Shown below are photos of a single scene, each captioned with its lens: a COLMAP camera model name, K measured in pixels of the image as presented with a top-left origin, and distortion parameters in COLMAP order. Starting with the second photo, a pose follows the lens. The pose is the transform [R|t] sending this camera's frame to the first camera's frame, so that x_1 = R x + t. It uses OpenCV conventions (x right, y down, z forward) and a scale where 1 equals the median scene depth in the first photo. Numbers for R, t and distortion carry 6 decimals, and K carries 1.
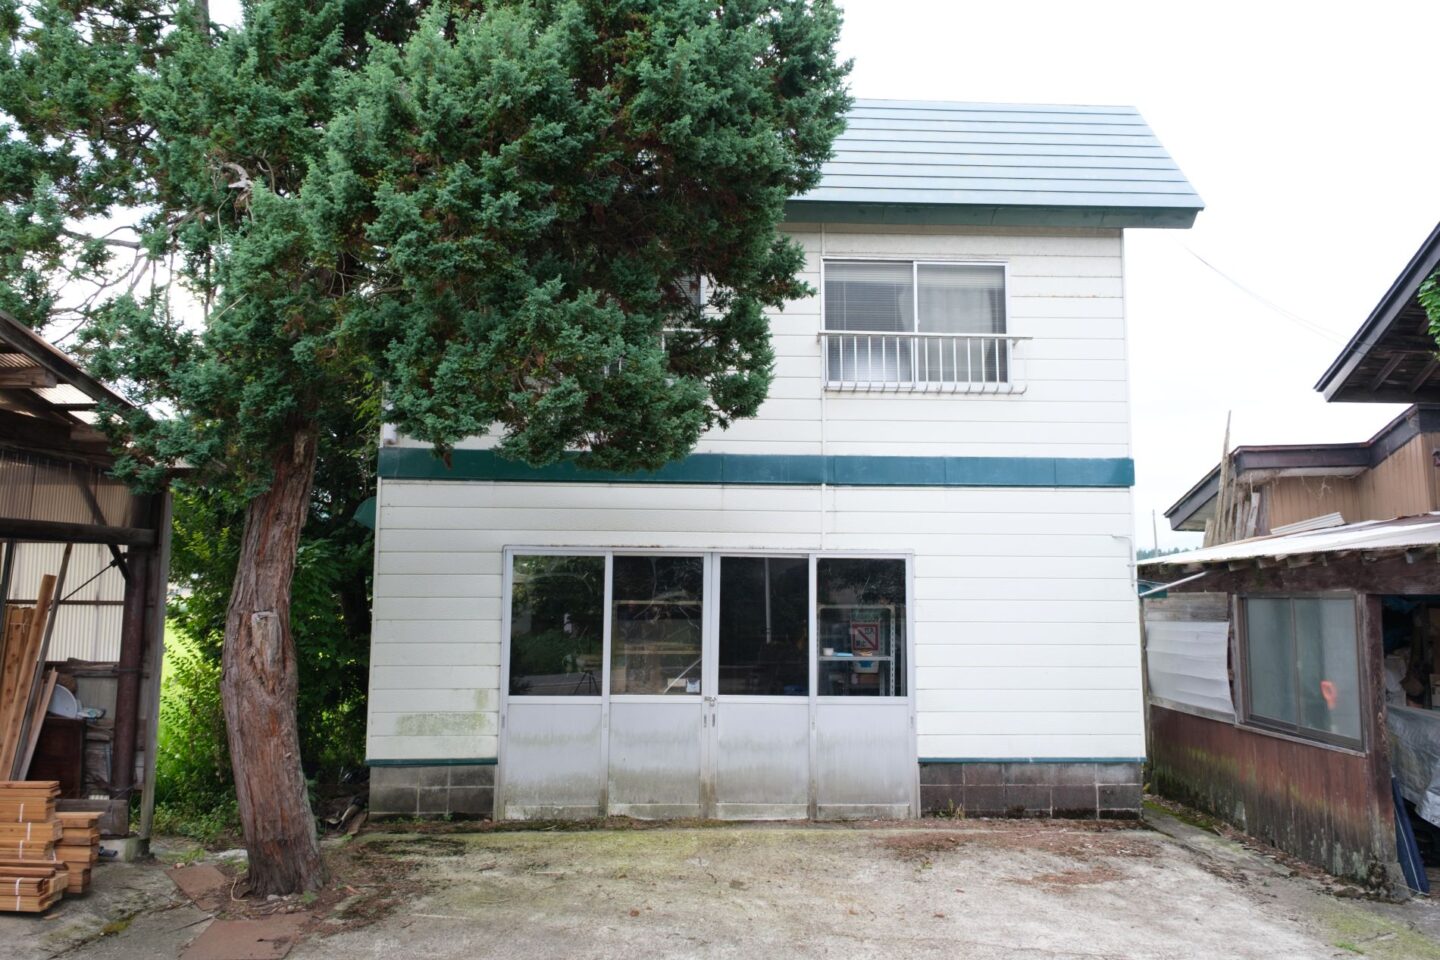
lens RADIAL K [[1016.7, 0, 720.0], [0, 1016.7, 480.0], [0, 0, 1]] dist [-0.002339, 0.000840]
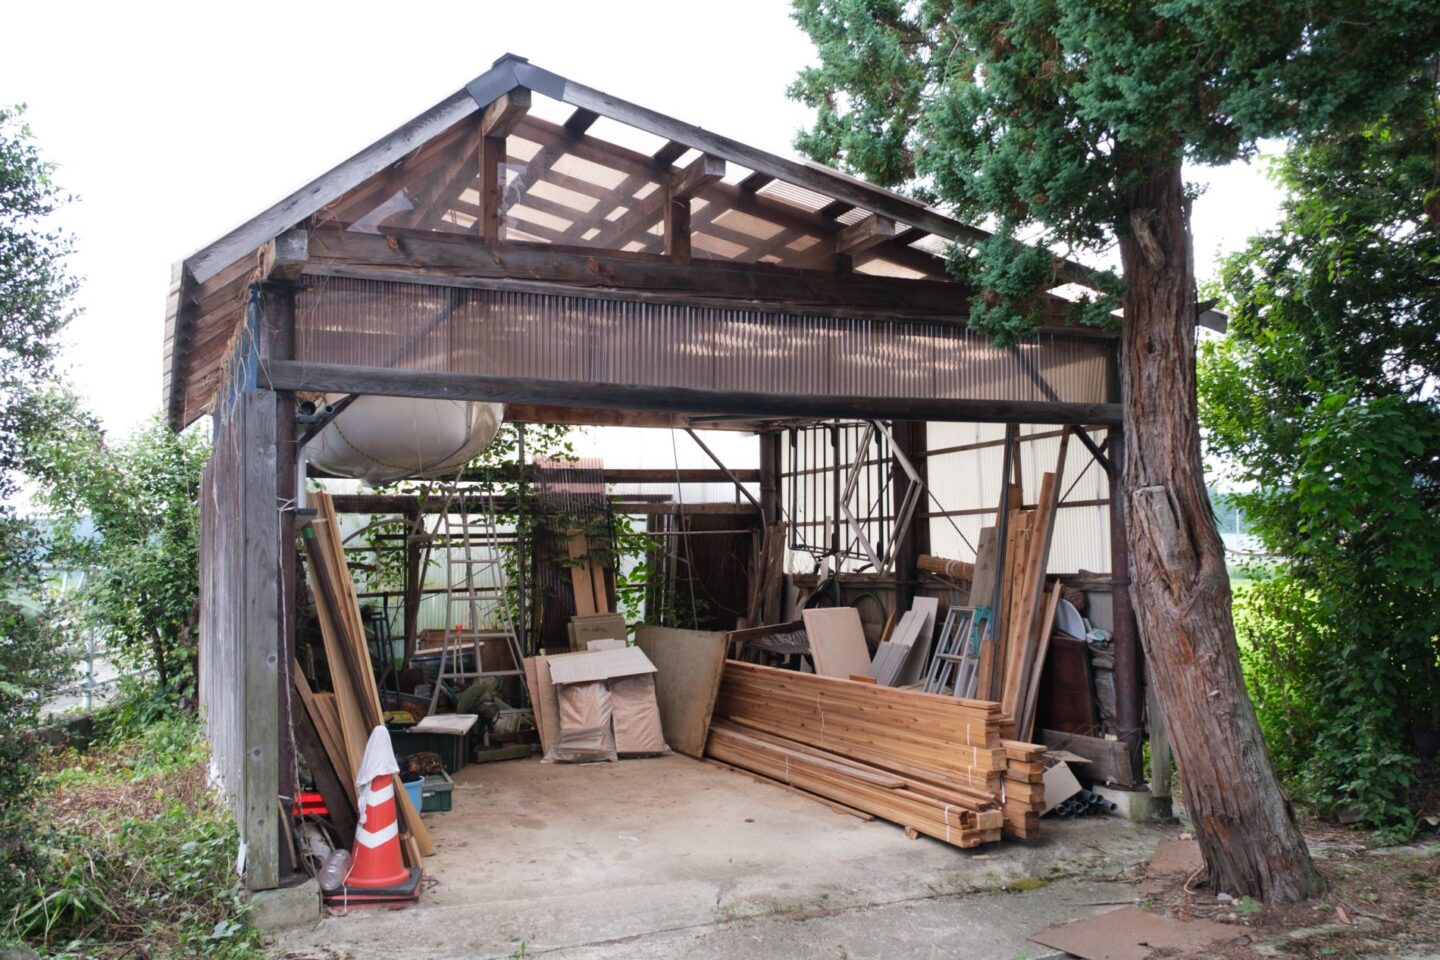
lens RADIAL K [[1254.2, 0, 720.0], [0, 1254.2, 480.0], [0, 0, 1]] dist [-0.000615, 0.001667]
pose [[0.452534, -0.073005, -0.888754, 0.181192], [0.125742, 0.991909, -0.017453, 0.101882], [0.882837, -0.103856, 0.458053, 0.337311]]
